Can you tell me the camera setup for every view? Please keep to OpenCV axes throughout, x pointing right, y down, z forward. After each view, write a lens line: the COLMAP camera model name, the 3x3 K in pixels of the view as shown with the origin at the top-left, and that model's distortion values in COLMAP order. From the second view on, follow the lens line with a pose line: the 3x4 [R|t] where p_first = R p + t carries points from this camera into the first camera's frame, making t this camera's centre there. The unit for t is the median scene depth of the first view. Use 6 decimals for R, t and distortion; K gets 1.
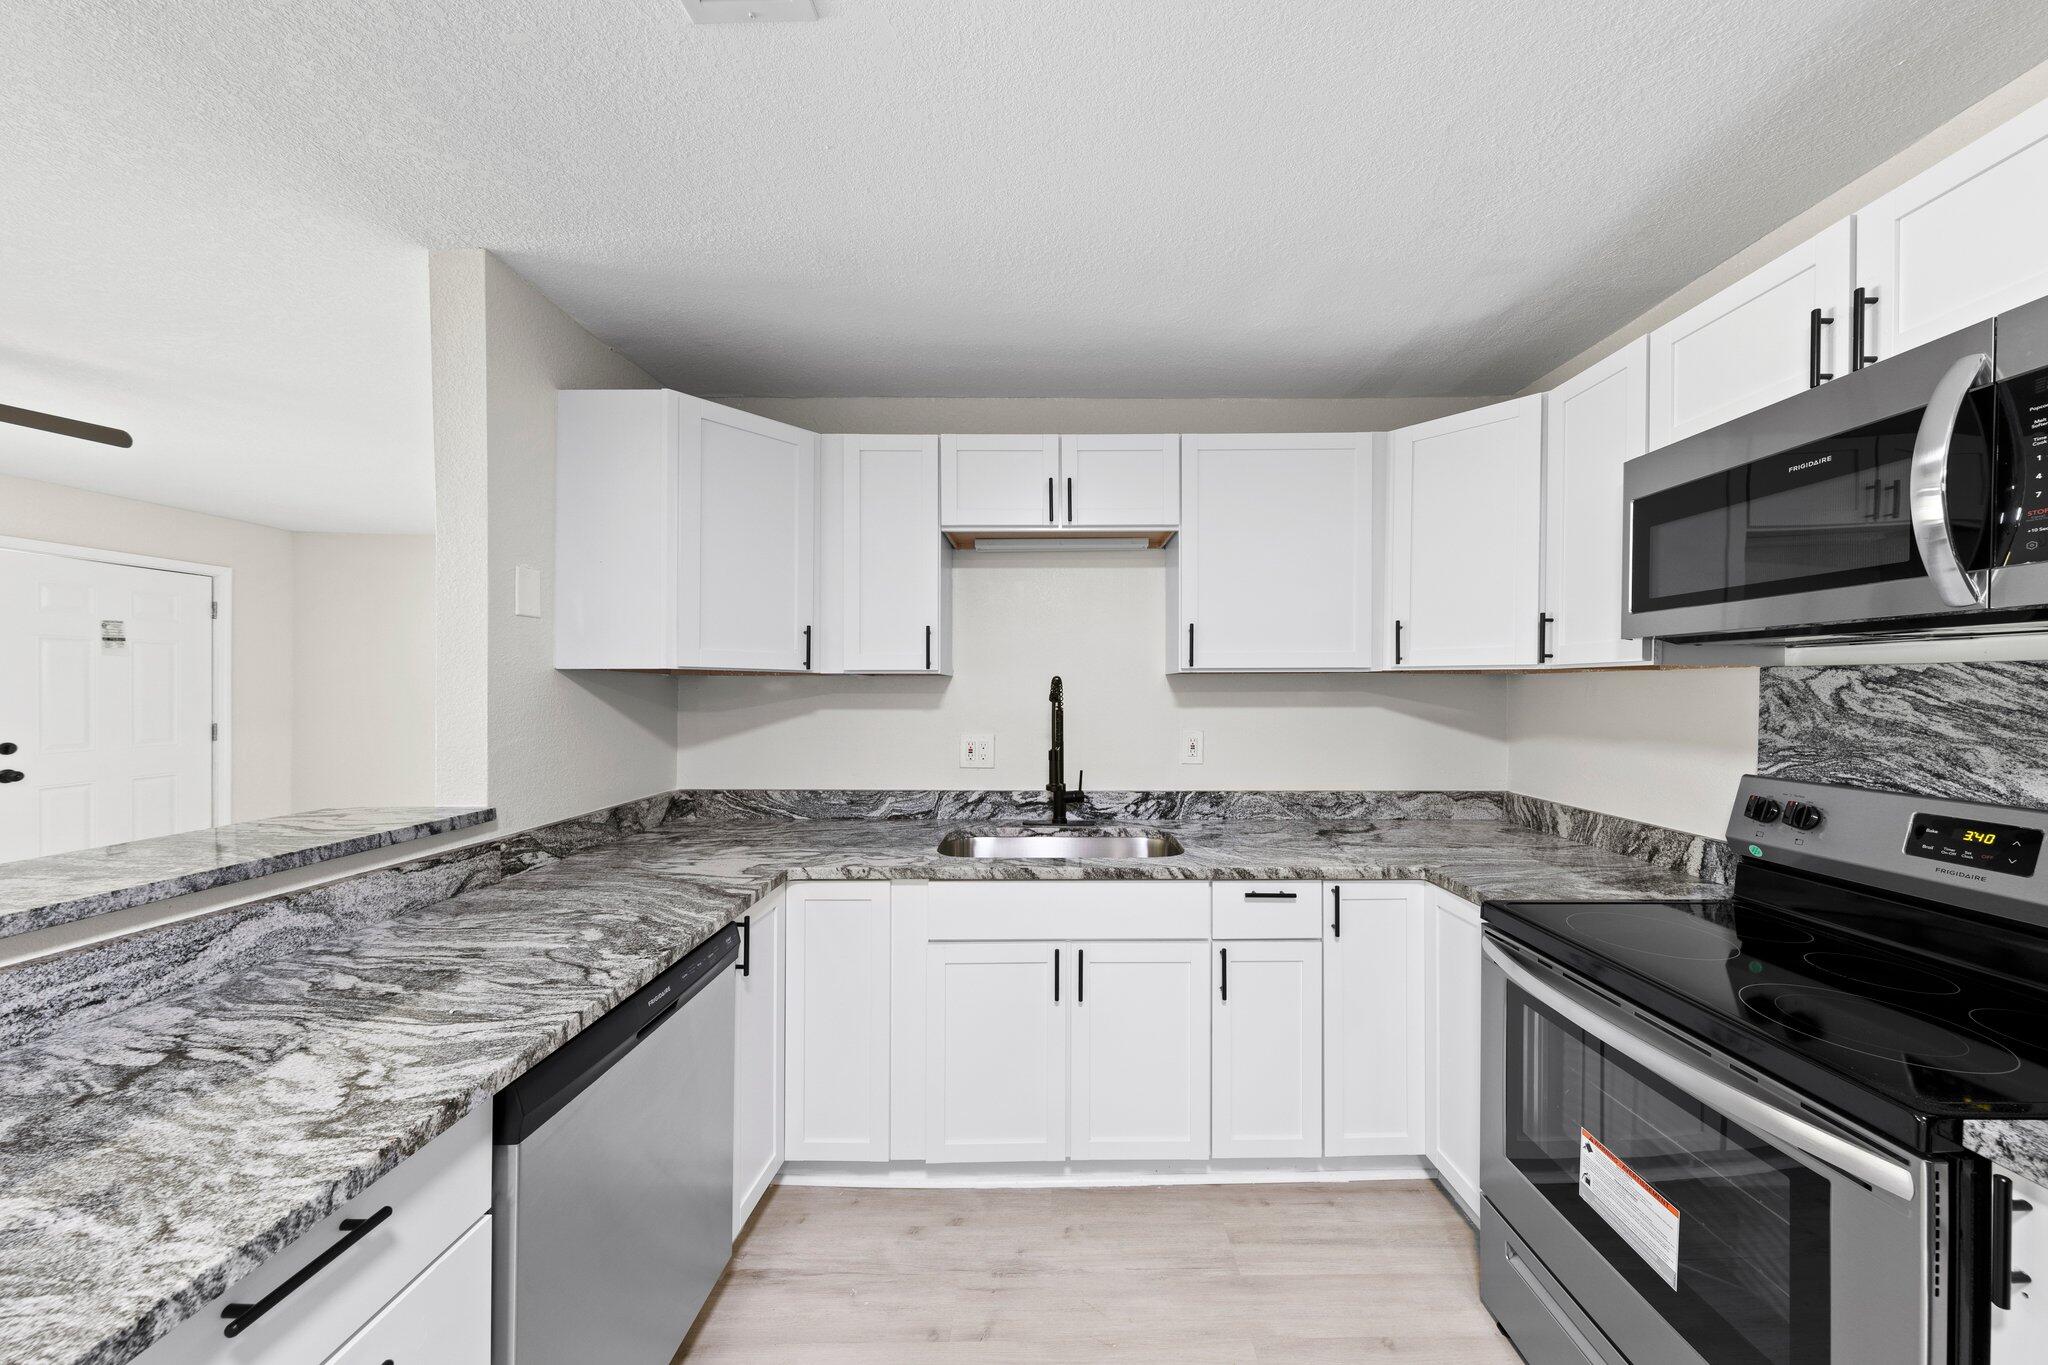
lens RADIAL K [[669.3, 0, 1034.5], [0, 669.3, 690.0], [0, 0, 1]] dist [0.001210, -0.000890]
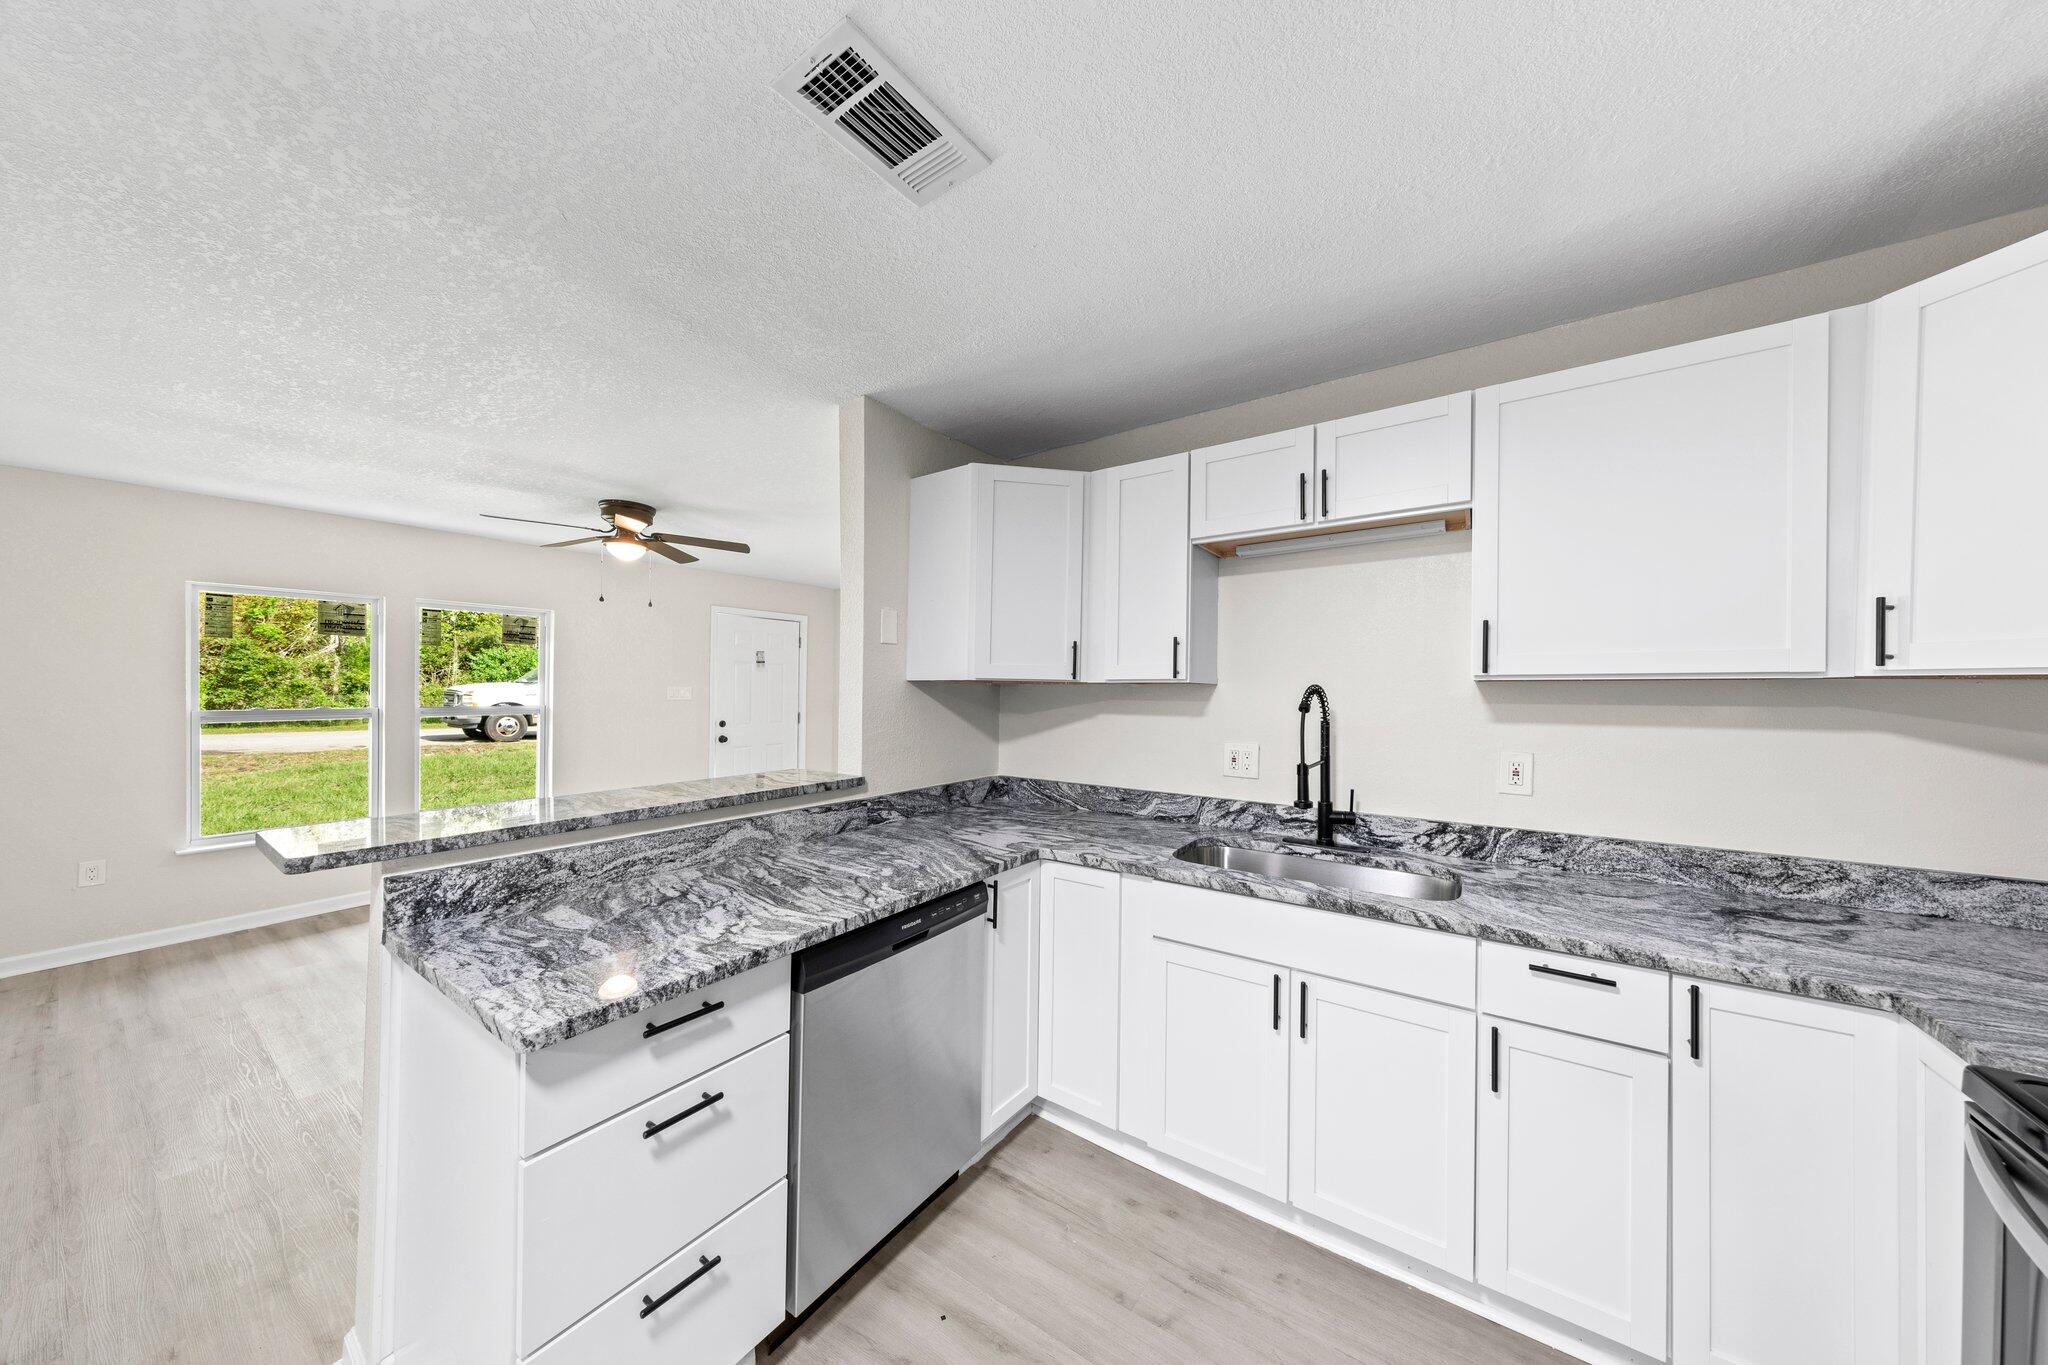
lens RADIAL K [[669.3, 0, 1042.0], [0, 669.3, 685.8], [0, 0, 1]] dist [0.001210, -0.000890]
pose [[0.816127, 0.000911, -0.577871, 0.303765], [-0.006434, 0.999951, -0.007510, -0.011628], [0.577836, 0.009847, 0.816093, 0.030546]]
